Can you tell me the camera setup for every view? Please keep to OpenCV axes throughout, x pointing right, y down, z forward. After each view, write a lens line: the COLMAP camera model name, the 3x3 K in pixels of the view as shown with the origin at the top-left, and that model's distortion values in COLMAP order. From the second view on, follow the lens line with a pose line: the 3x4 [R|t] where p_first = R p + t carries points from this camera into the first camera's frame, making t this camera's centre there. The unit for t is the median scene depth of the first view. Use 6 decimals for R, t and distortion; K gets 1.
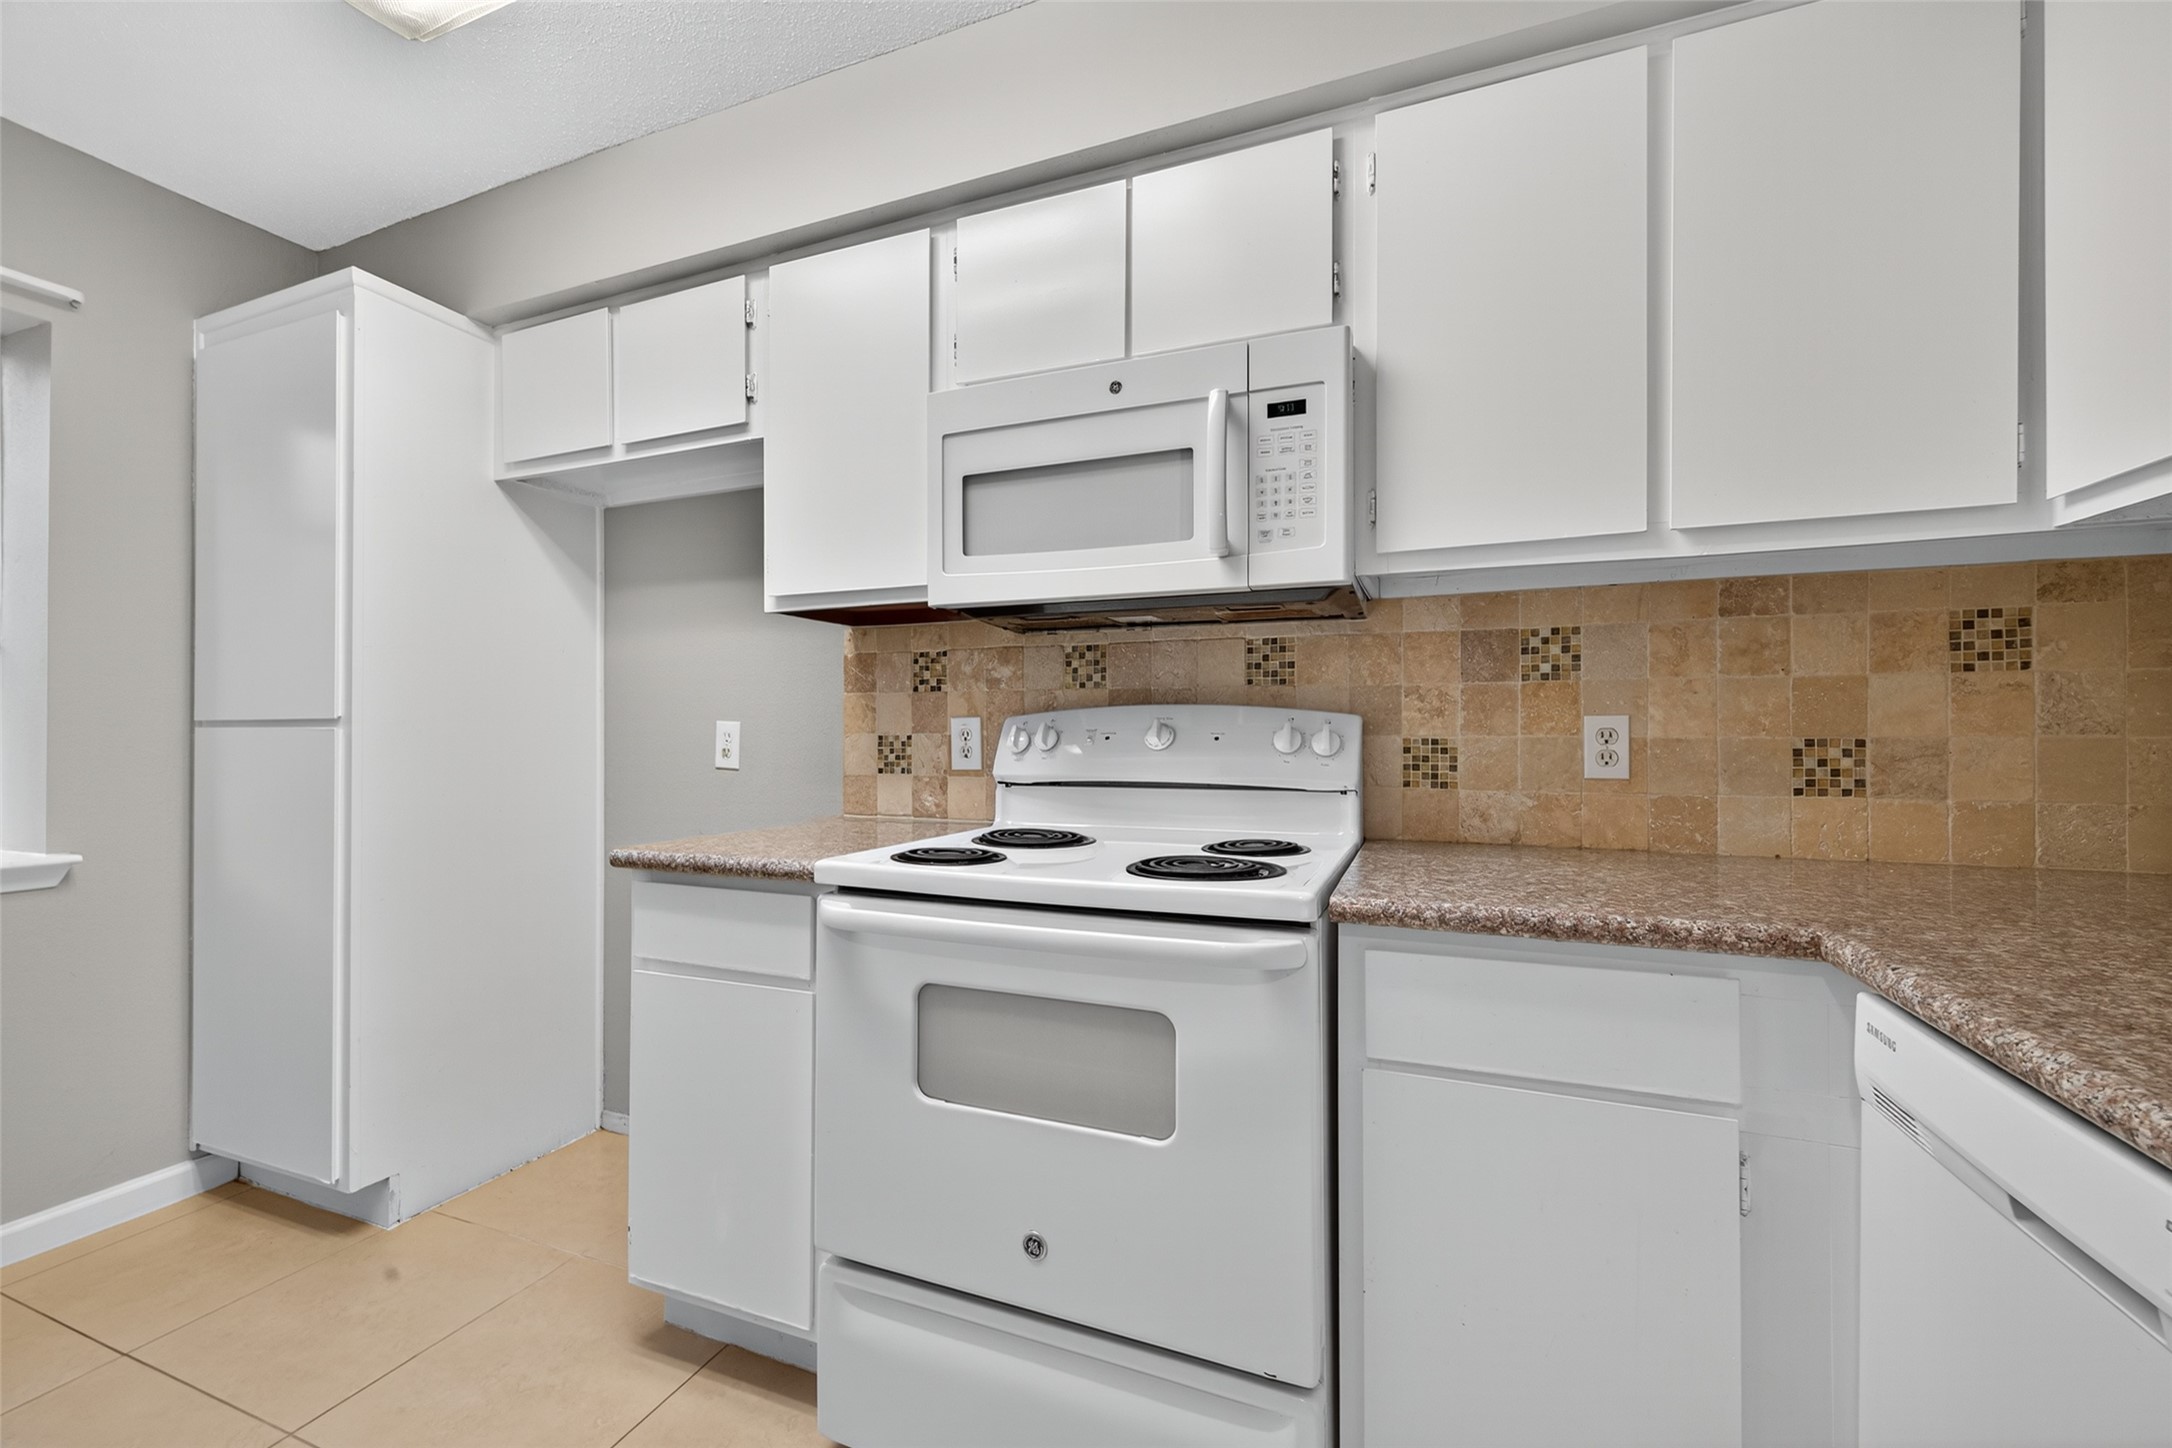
lens RADIAL K [[856.8, 0, 1095.9], [0, 856.8, 726.2], [0, 0, 1]] dist [0.000731, -0.000064]
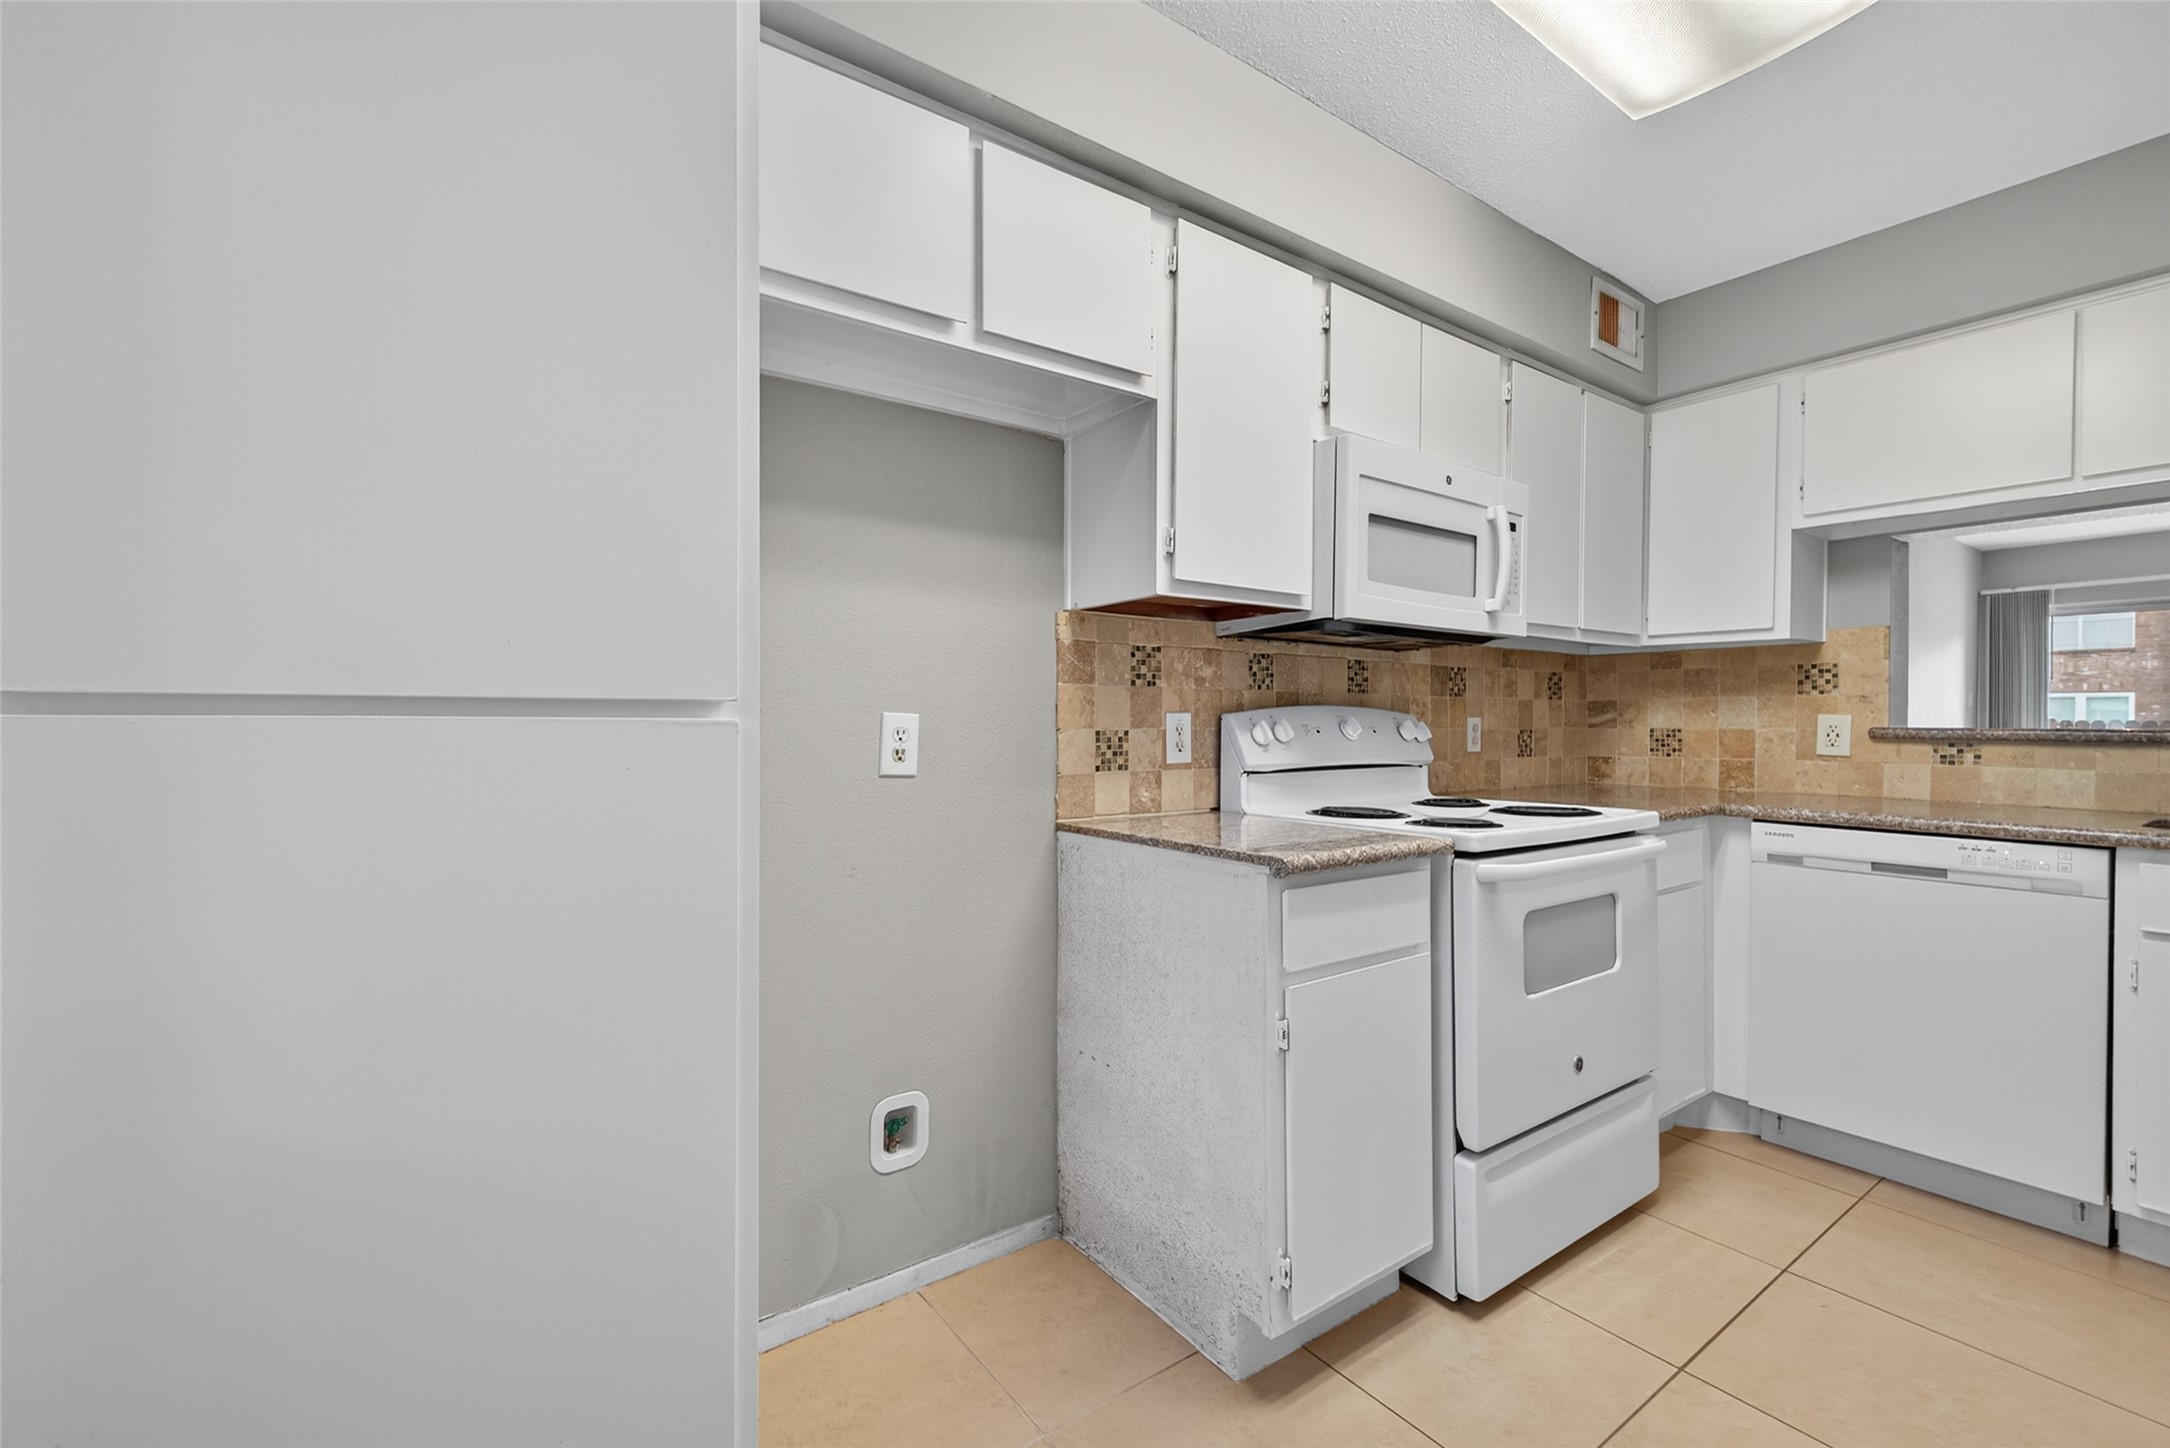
lens RADIAL K [[898.9, 0, 1022.4], [0, 898.9, 729.4], [0, 0, 1]] dist [0.000120, -0.000304]
pose [[0.572263, -0.003262, 0.820063, -1.478431], [-0.004957, 0.999960, 0.007437, 0.003344], [-0.820055, -0.008320, 0.572224, 0.681345]]
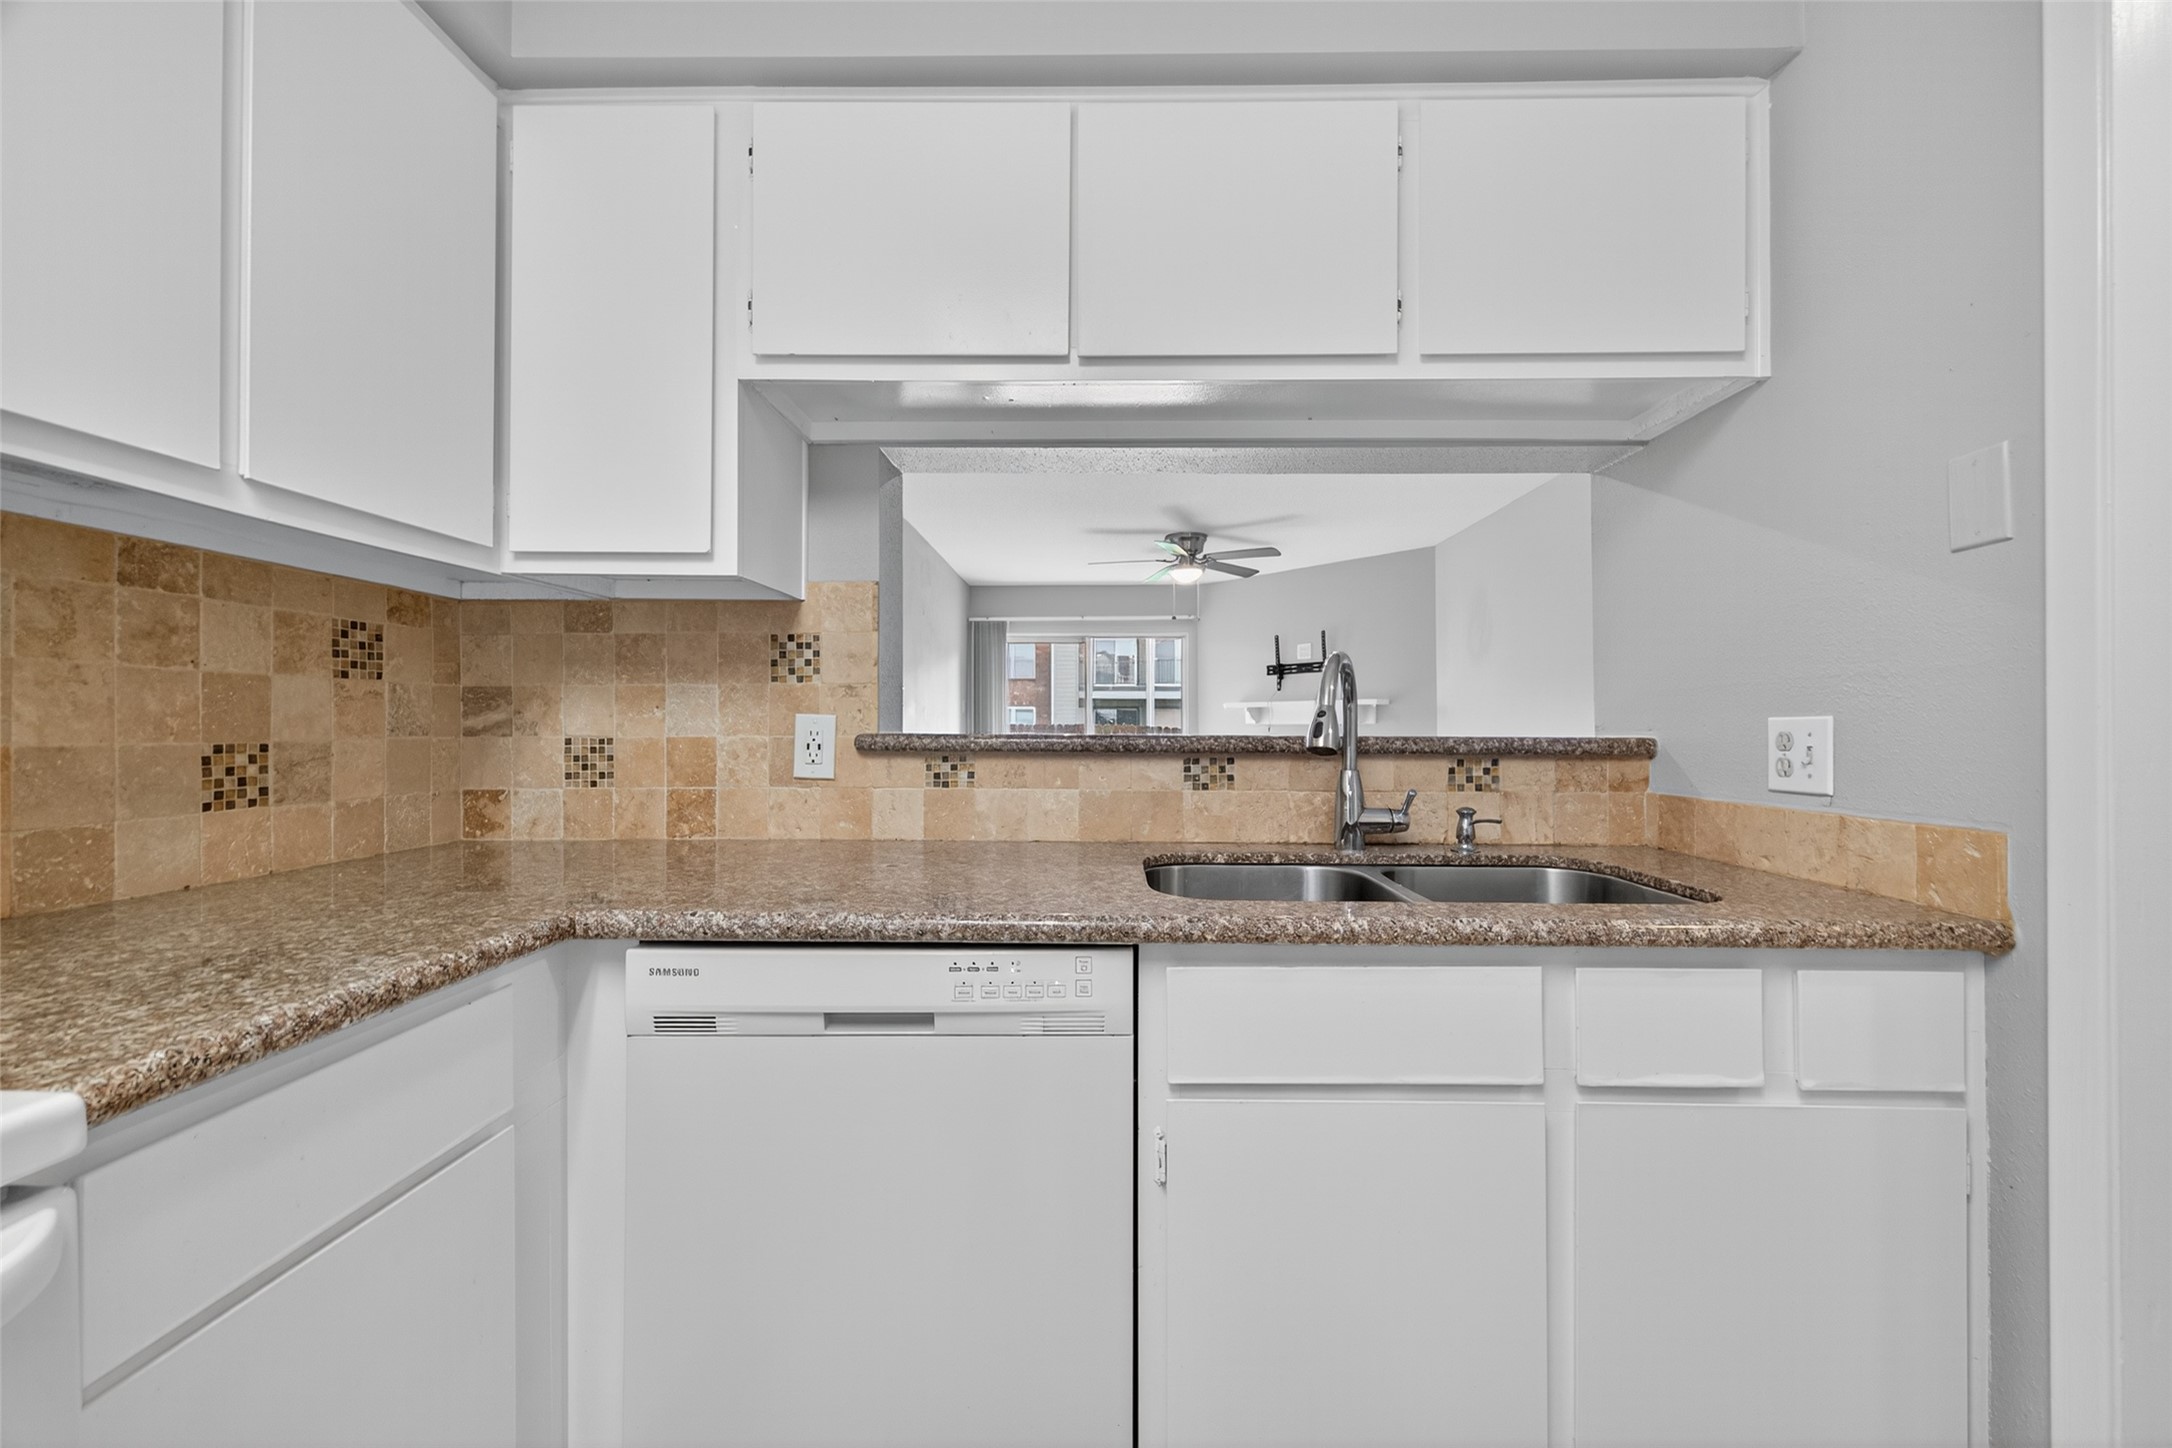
lens RADIAL K [[856.8, 0, 1095.9], [0, 856.8, 726.2], [0, 0, 1]] dist [0.000731, -0.000064]
pose [[-0.348987, 0.002290, 0.937125, -0.259878], [-0.002594, 0.999991, -0.003410, -0.002629], [-0.937124, -0.003620, -0.348978, 0.431377]]
